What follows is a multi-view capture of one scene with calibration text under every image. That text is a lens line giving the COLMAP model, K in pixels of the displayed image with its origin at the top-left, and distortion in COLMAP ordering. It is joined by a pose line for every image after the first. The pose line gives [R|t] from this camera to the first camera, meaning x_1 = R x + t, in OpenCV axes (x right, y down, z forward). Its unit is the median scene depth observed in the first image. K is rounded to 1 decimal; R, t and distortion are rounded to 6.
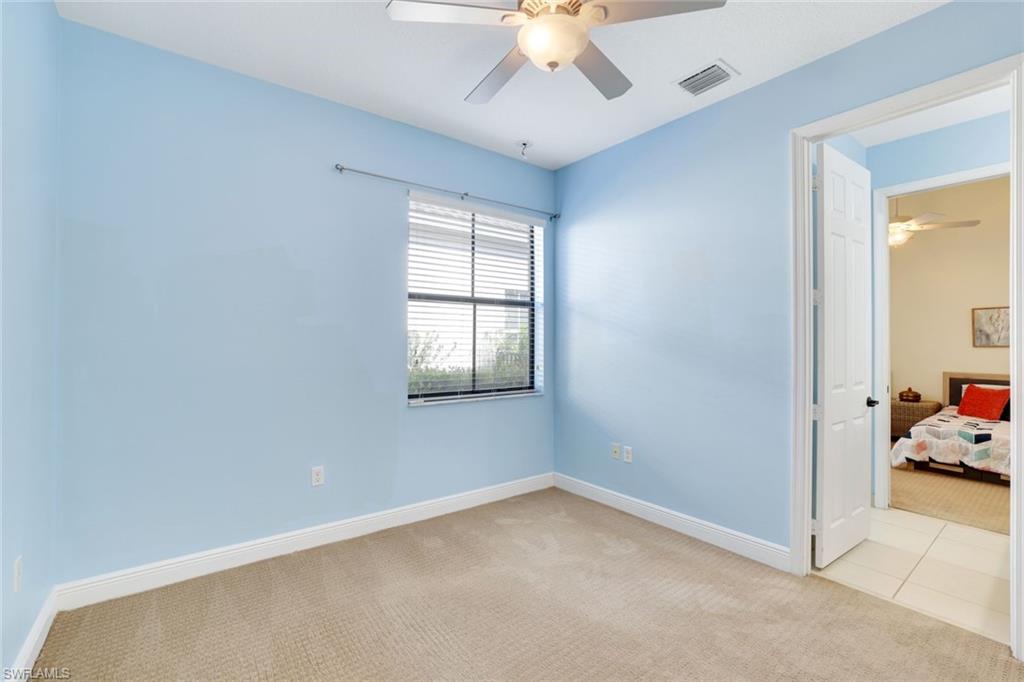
lens RADIAL K [[439.6, 0, 501.8], [0, 439.6, 337.6], [0, 0, 1]] dist [-0.041025, 0.011223]
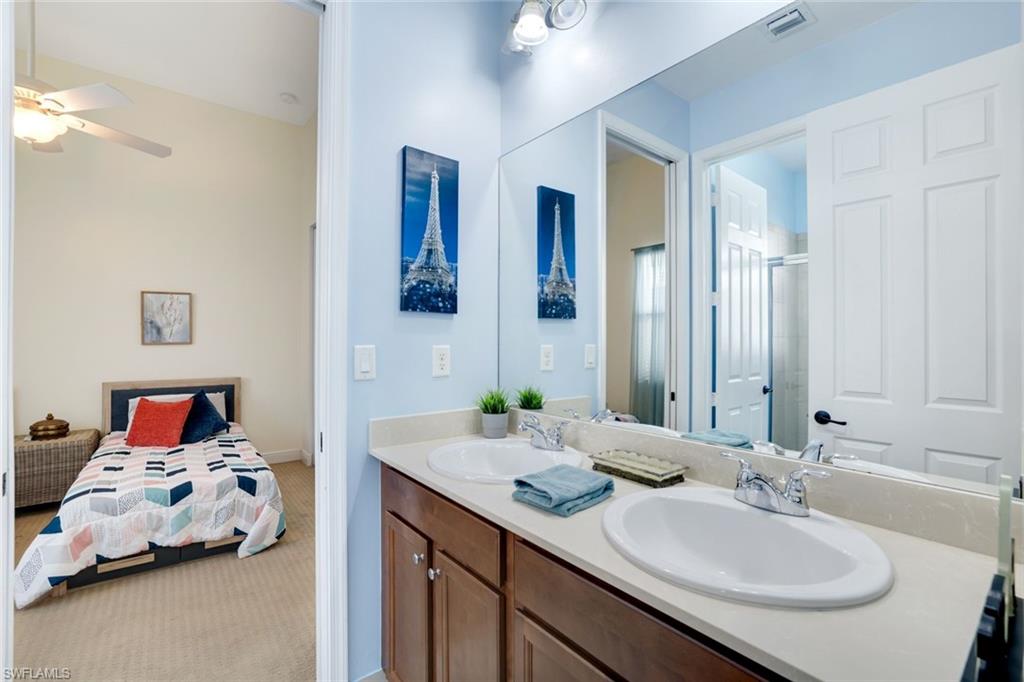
lens RADIAL K [[439.6, 0, 501.8], [0, 439.6, 337.6], [0, 0, 1]] dist [-0.041025, 0.011223]
pose [[-0.020587, 0.005424, 0.999773, 0.387969], [-0.008435, 0.999949, -0.005598, 0.009765], [-0.999752, -0.008549, -0.020540, 0.426043]]
